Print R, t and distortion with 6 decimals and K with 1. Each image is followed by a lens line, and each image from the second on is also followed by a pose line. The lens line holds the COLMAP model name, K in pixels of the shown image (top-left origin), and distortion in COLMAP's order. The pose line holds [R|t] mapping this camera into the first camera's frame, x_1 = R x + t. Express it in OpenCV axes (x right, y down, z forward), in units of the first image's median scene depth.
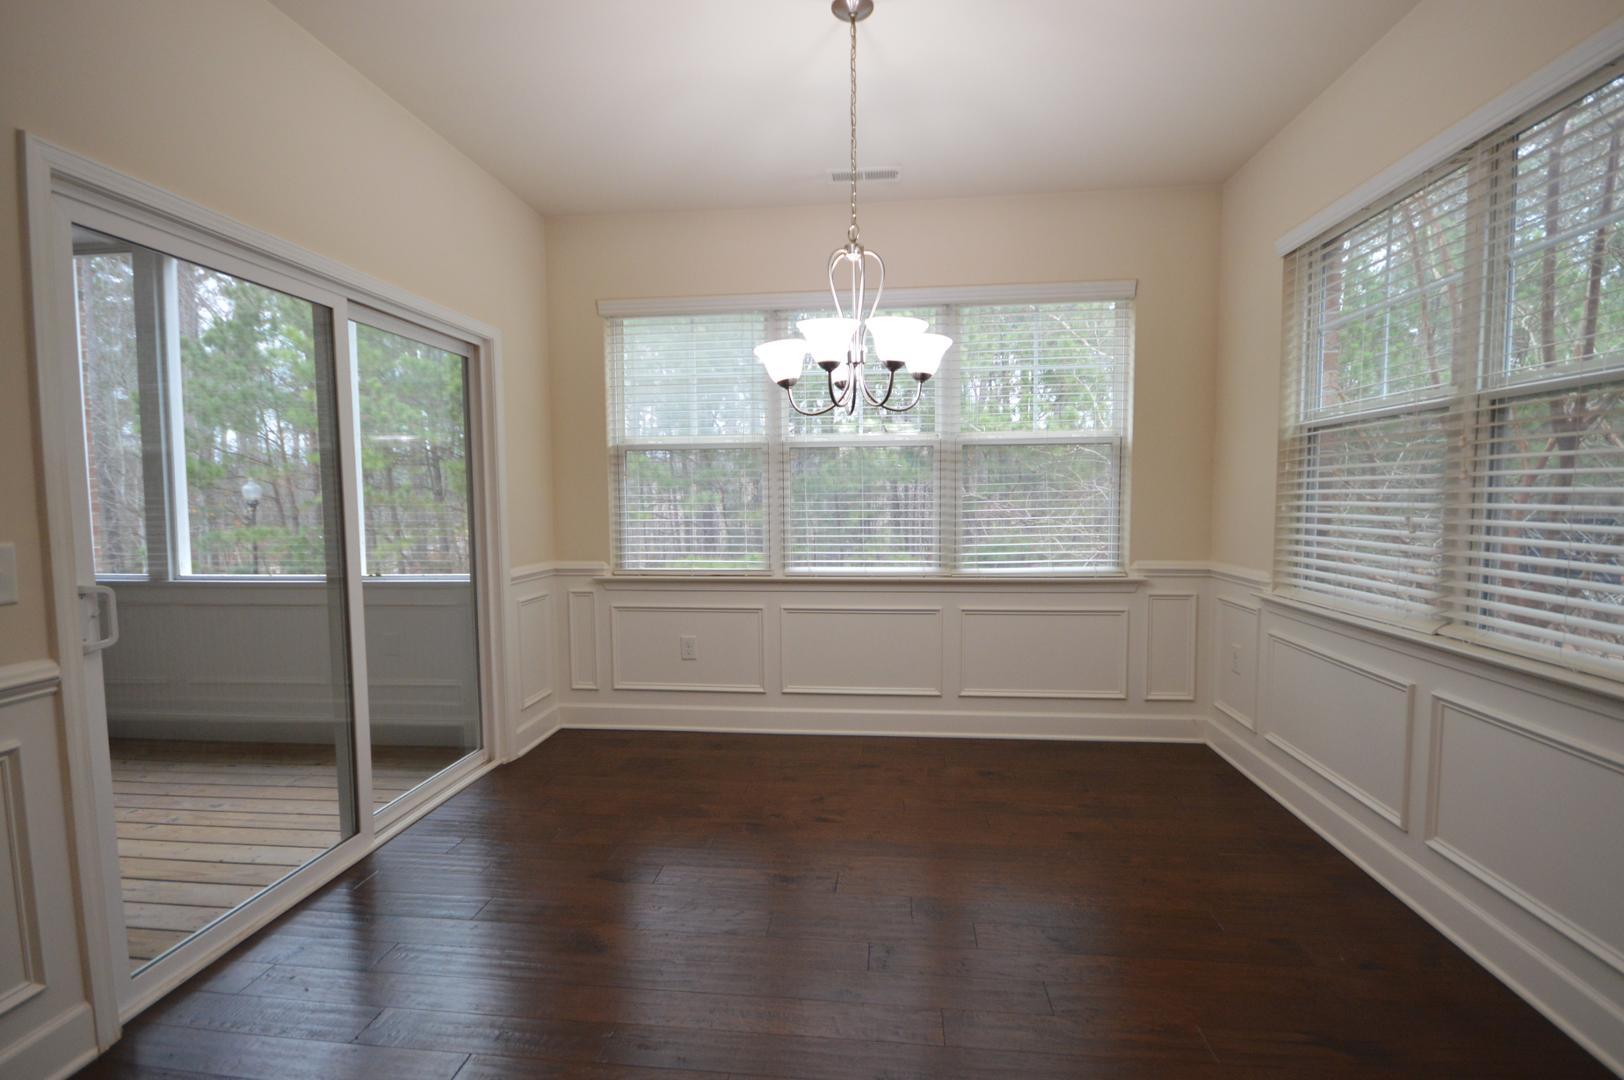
lens RADIAL K [[741.2, 0, 833.5], [0, 741.2, 550.5], [0, 0, 1]] dist [-0.001481, -0.000103]
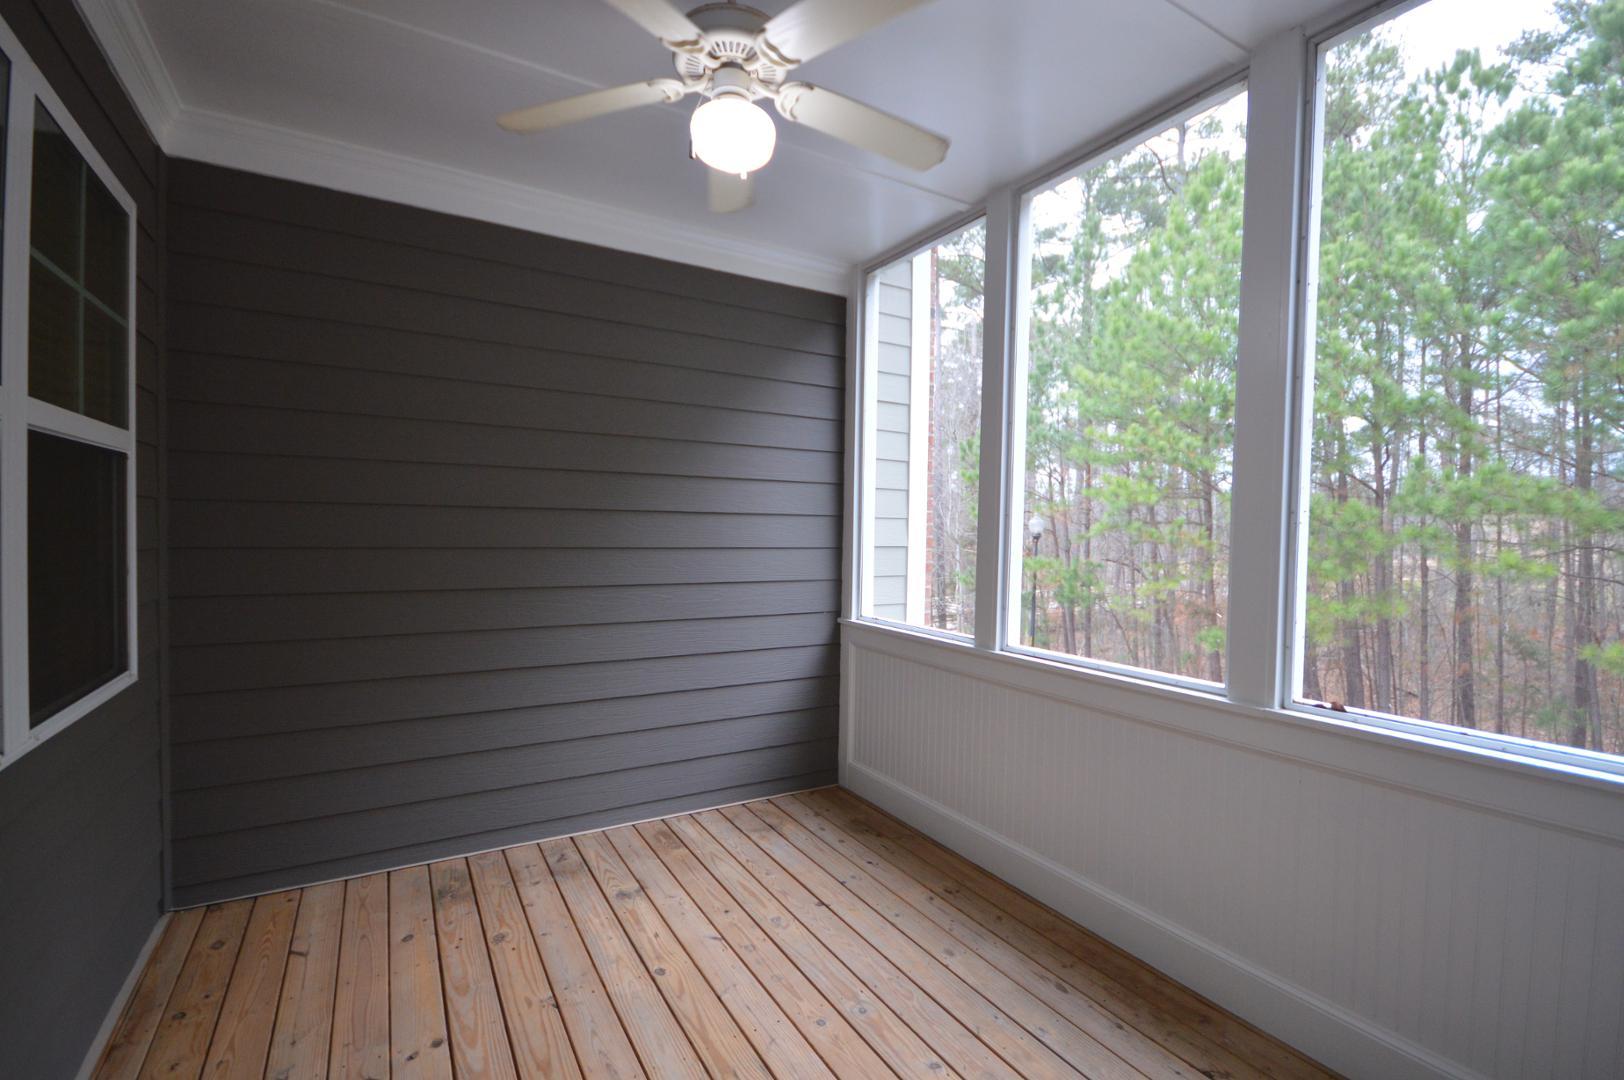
lens RADIAL K [[713.6, 0, 812.0], [0, 713.6, 540.0], [0, 0, 1]] dist [-0.000108, -0.000019]
pose [[0.582050, 0.028599, -0.812650, -0.125985], [-0.076661, 0.996860, -0.019827, -0.011848], [0.809531, 0.073839, 0.582415, 0.126564]]
